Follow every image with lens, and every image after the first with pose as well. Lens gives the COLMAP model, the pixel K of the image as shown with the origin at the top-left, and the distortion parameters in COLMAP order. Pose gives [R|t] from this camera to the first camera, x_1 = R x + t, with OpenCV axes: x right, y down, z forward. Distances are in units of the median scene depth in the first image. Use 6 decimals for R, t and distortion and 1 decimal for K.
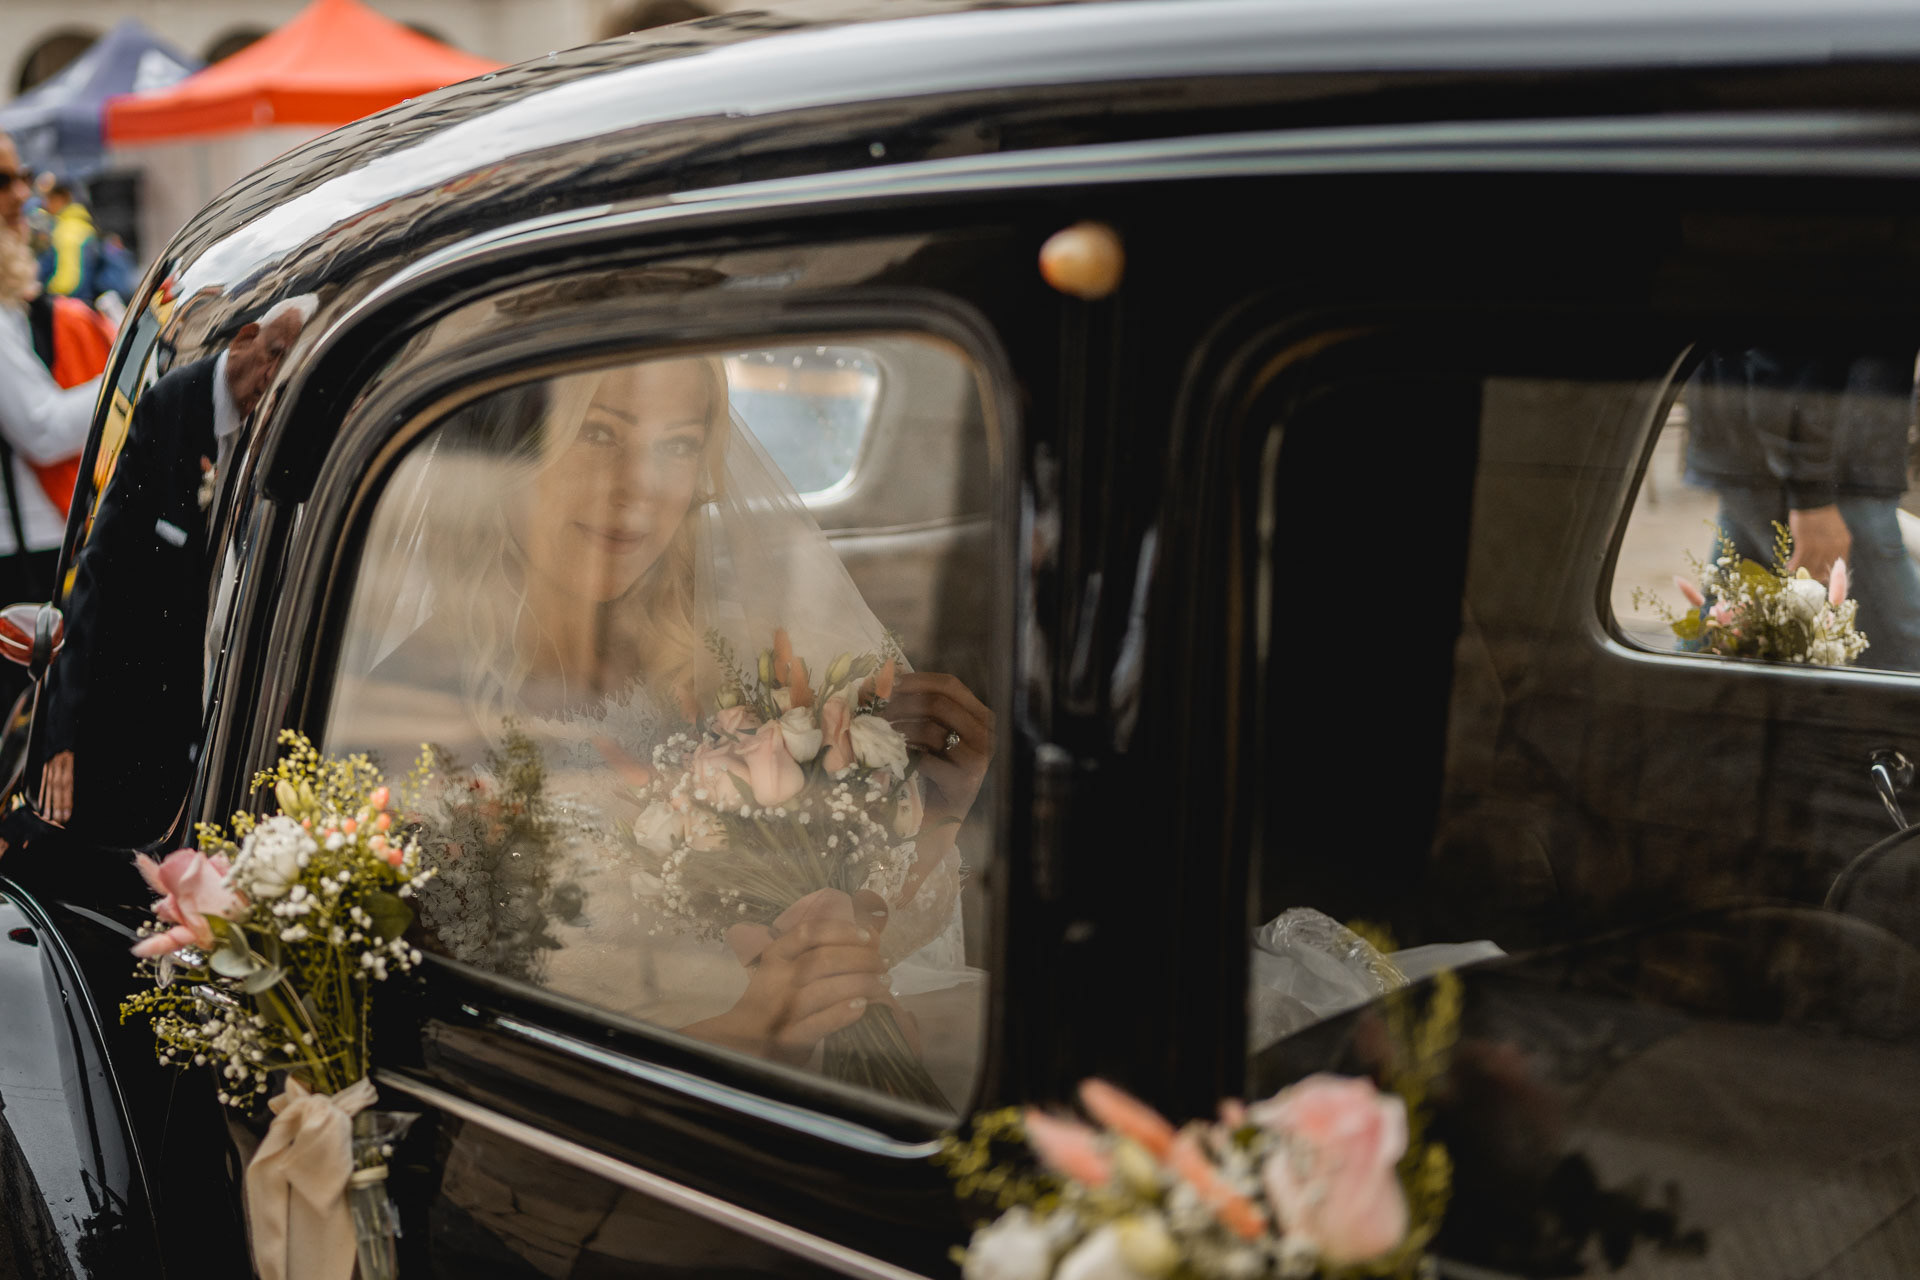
lens RADIAL K [[1932.4, 0, 951.7], [0, 1932.4, 622.2], [0, 0, 1]] dist [0.182539, 0.000000]
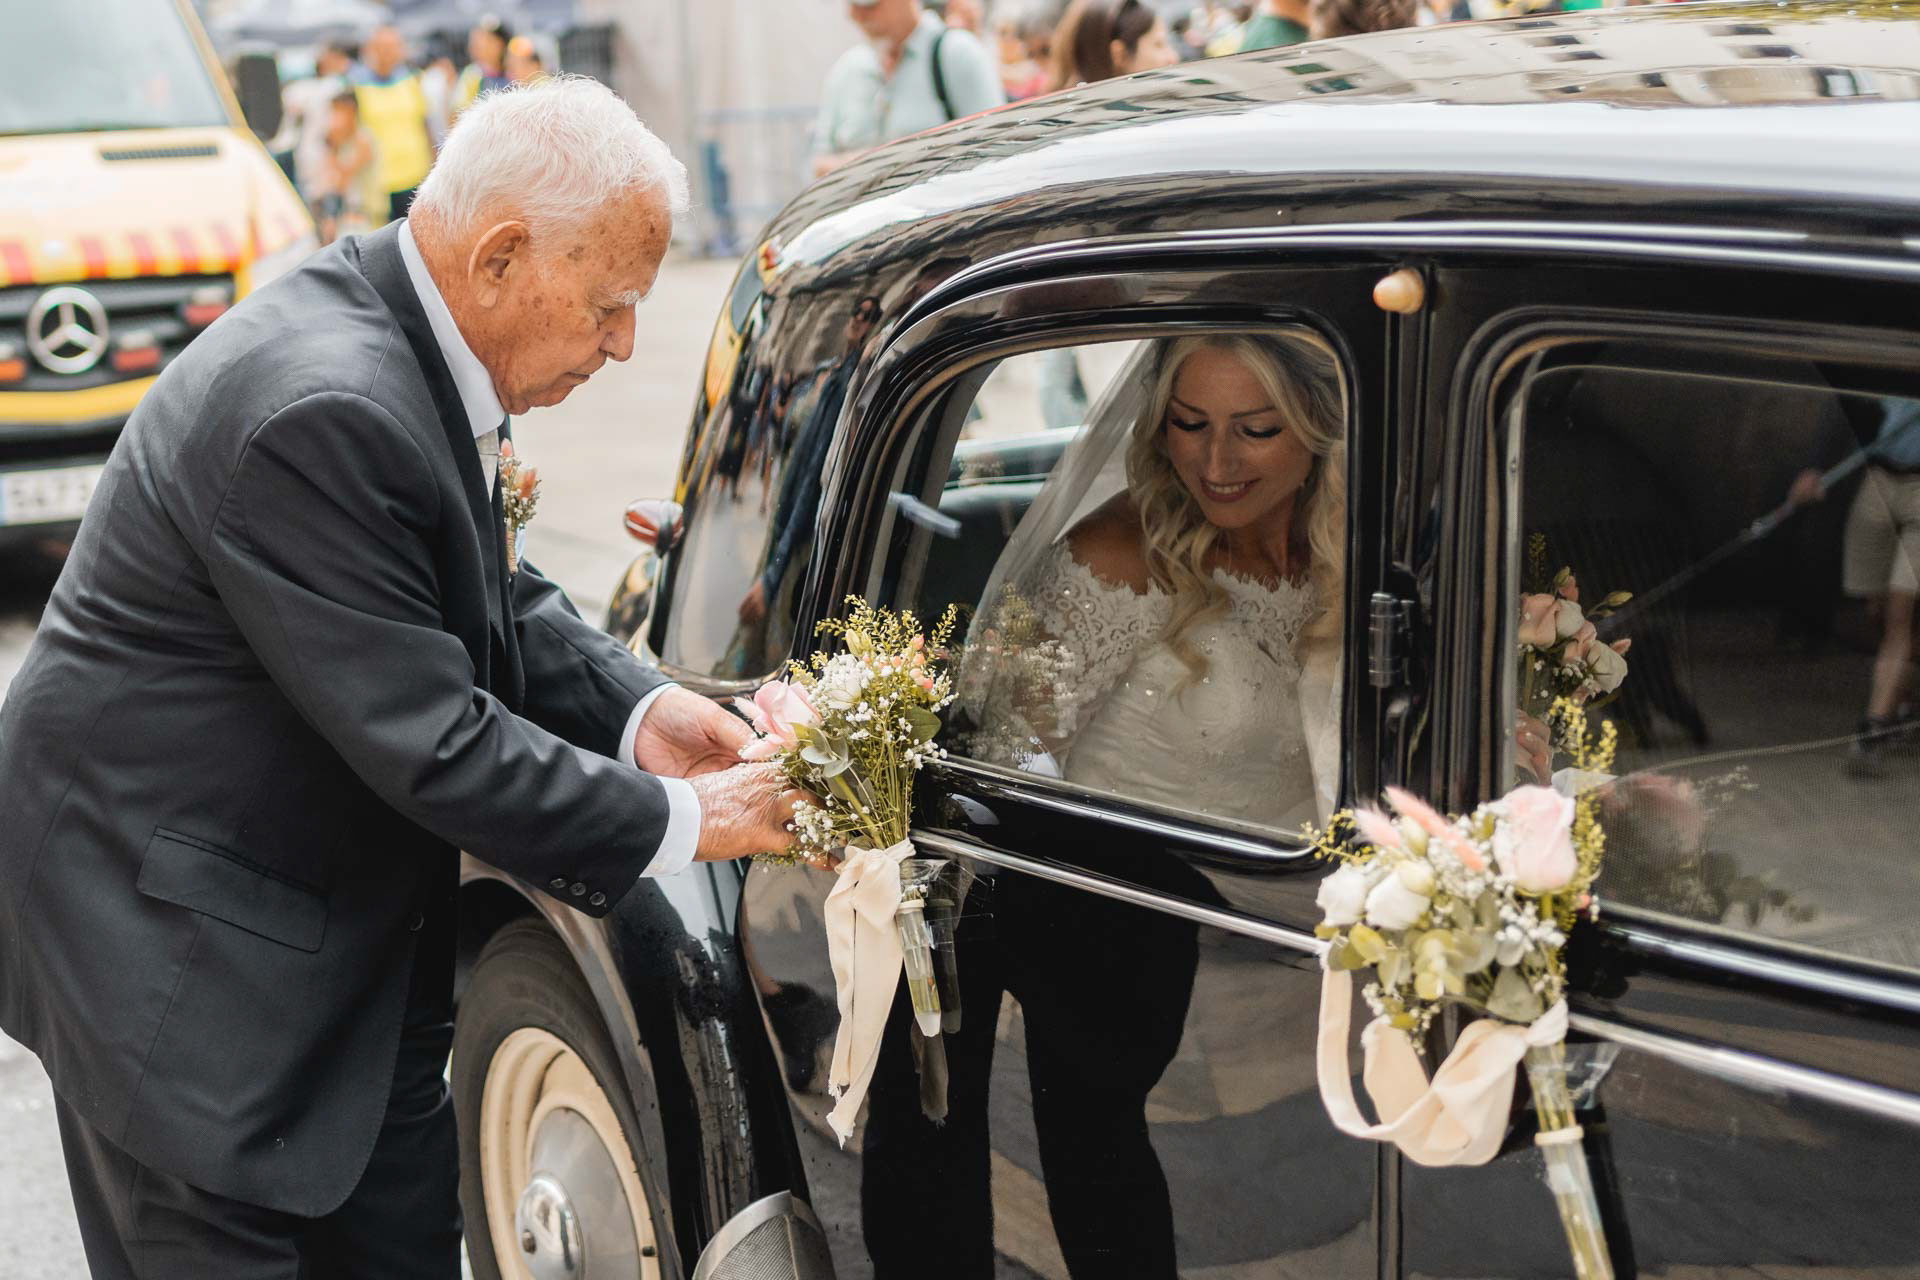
lens RADIAL K [[1932.4, 0, 950.0], [0, 1932.4, 635.1], [0, 0, 1]] dist [0.182539, 0.000000]
pose [[0.977507, 0.015457, -0.210336, 0.024264], [-0.002810, 0.998177, 0.060293, 0.000893], [0.210885, -0.058346, 0.975768, -0.342900]]
